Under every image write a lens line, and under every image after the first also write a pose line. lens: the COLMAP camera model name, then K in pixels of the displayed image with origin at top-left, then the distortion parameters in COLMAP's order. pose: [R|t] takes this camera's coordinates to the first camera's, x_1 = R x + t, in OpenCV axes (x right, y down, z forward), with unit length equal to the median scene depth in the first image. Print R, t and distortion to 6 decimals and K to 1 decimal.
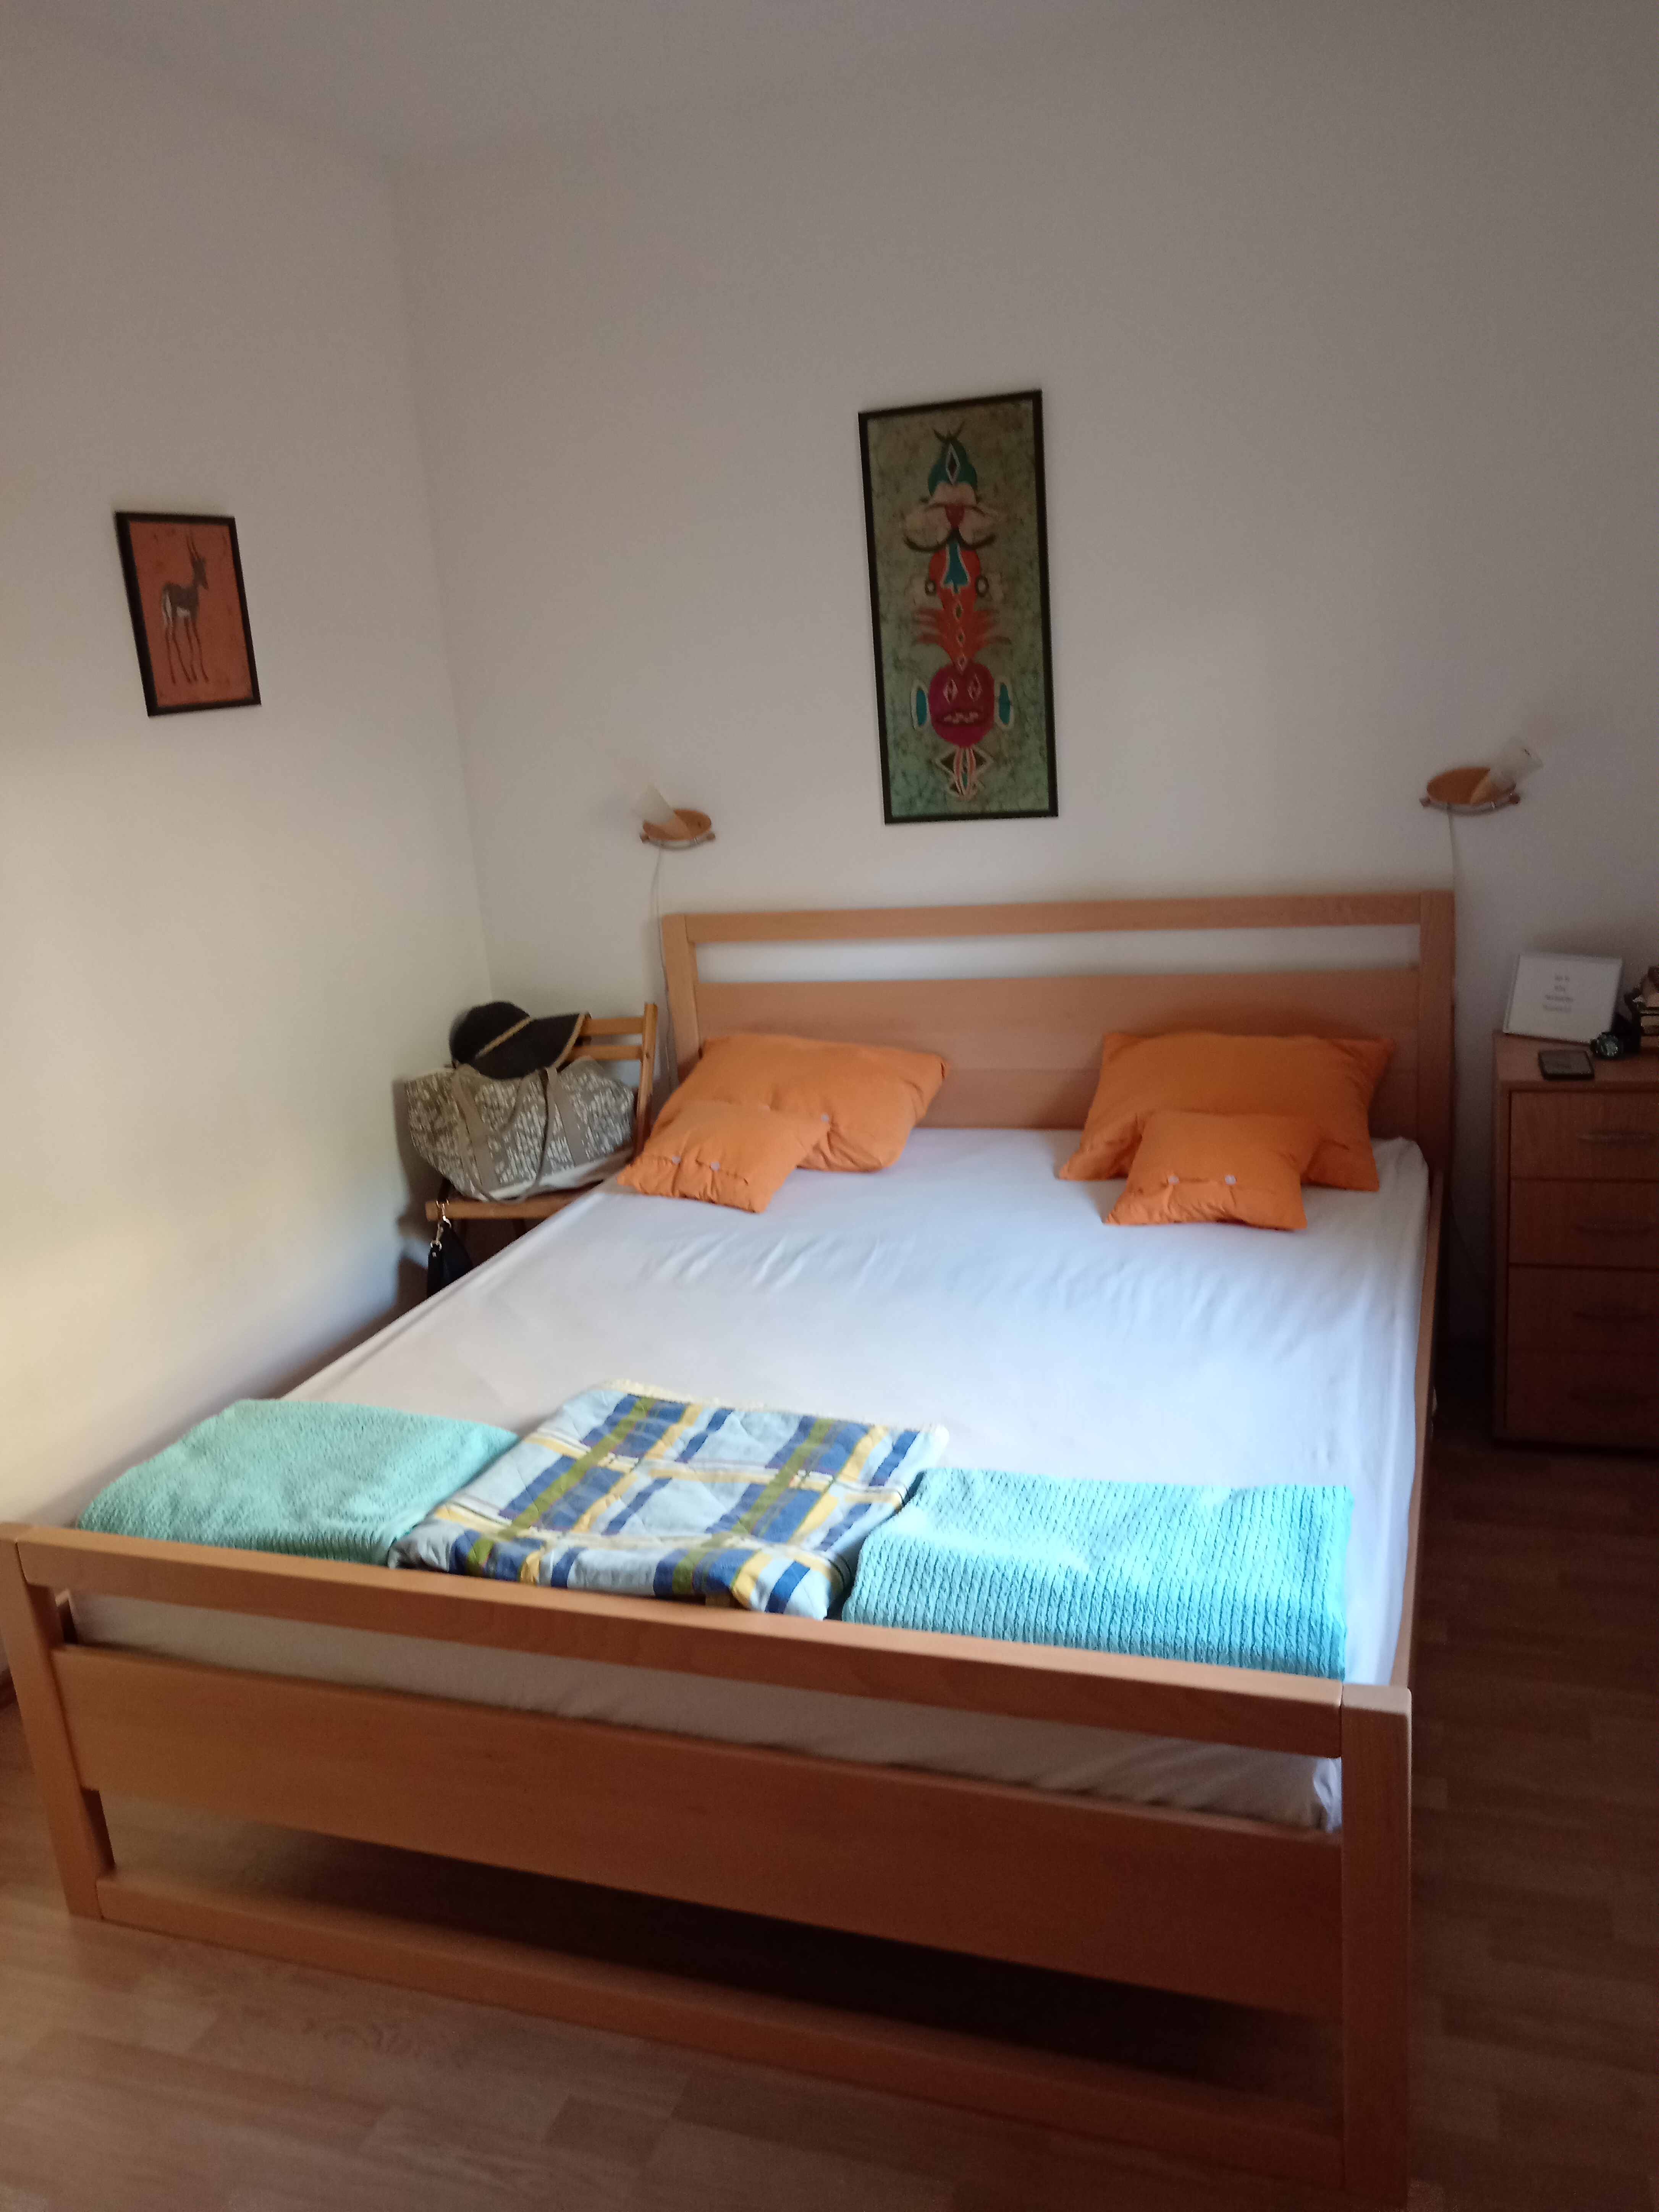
lens RADIAL K [[1729.0, 0, 829.5], [0, 1729.0, 1106.0], [0, 0, 1]] dist [-0.009783, 0.001246]
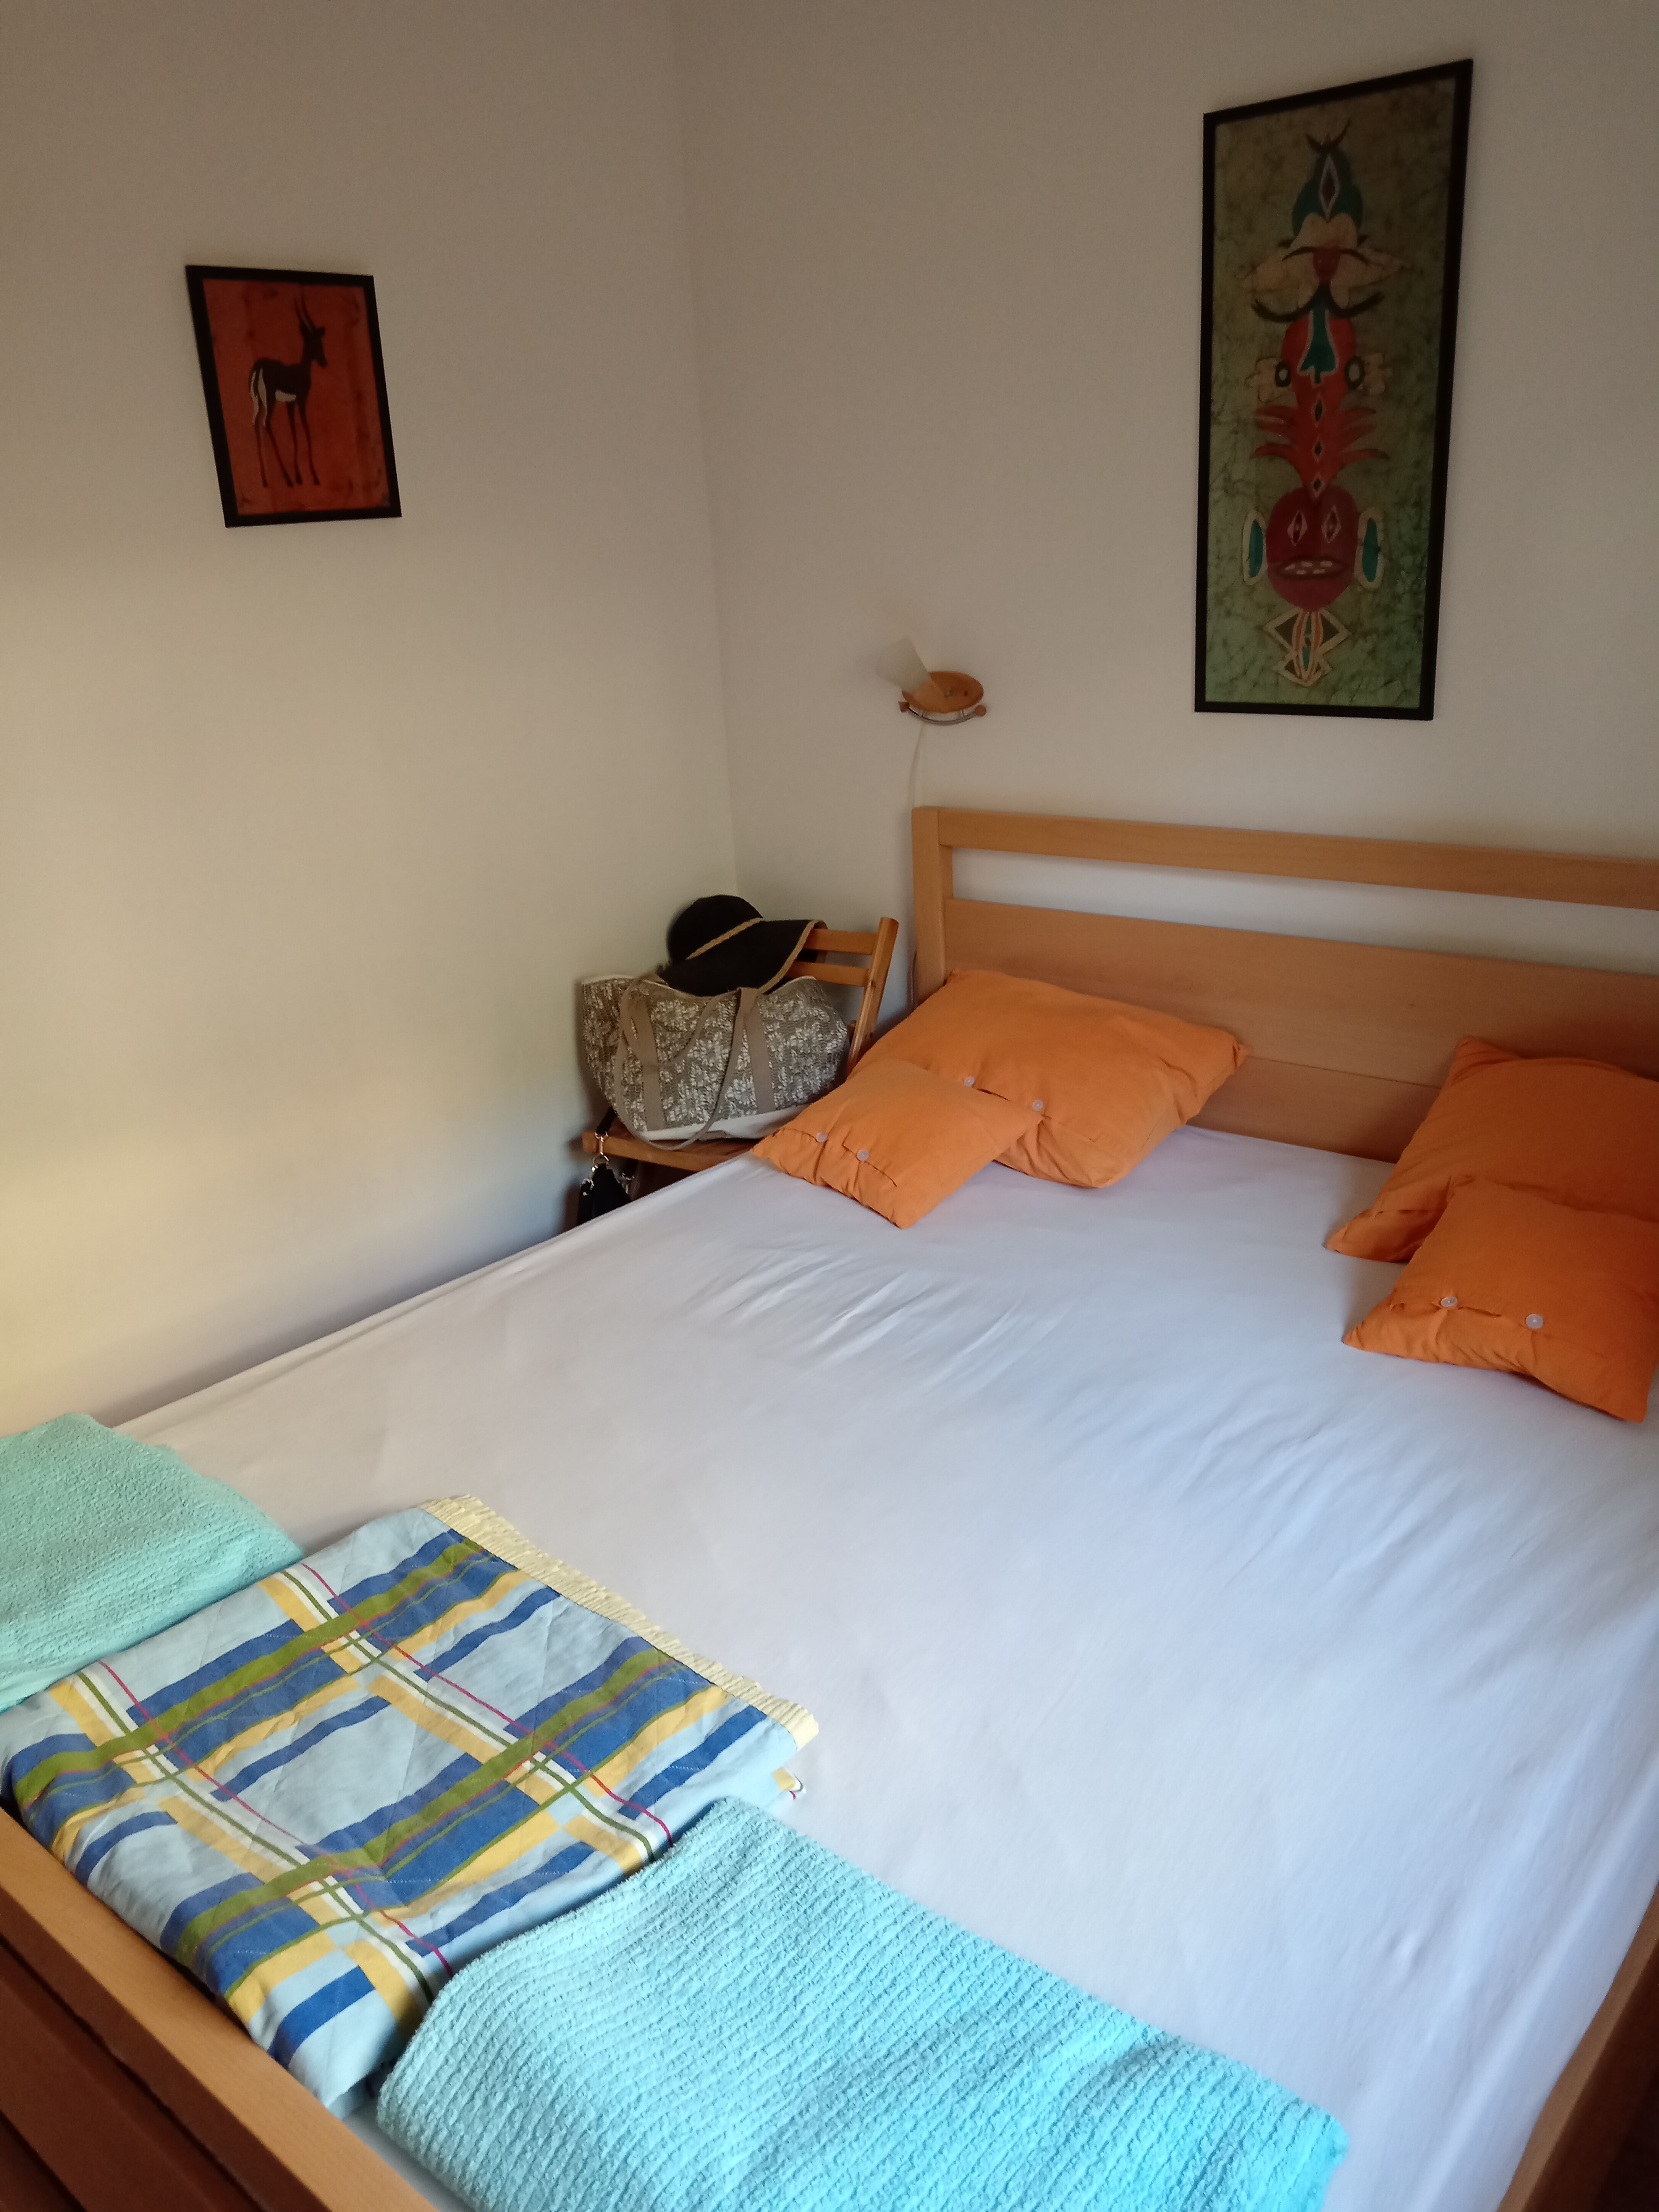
lens RADIAL K [[1729.0, 0, 829.5], [0, 1729.0, 1106.0], [0, 0, 1]] dist [-0.009783, 0.001246]
pose [[0.935309, 0.141941, -0.324115, 0.156938], [-0.110524, 0.987376, 0.113463, -0.068661], [0.336128, -0.070301, 0.939189, 0.268529]]
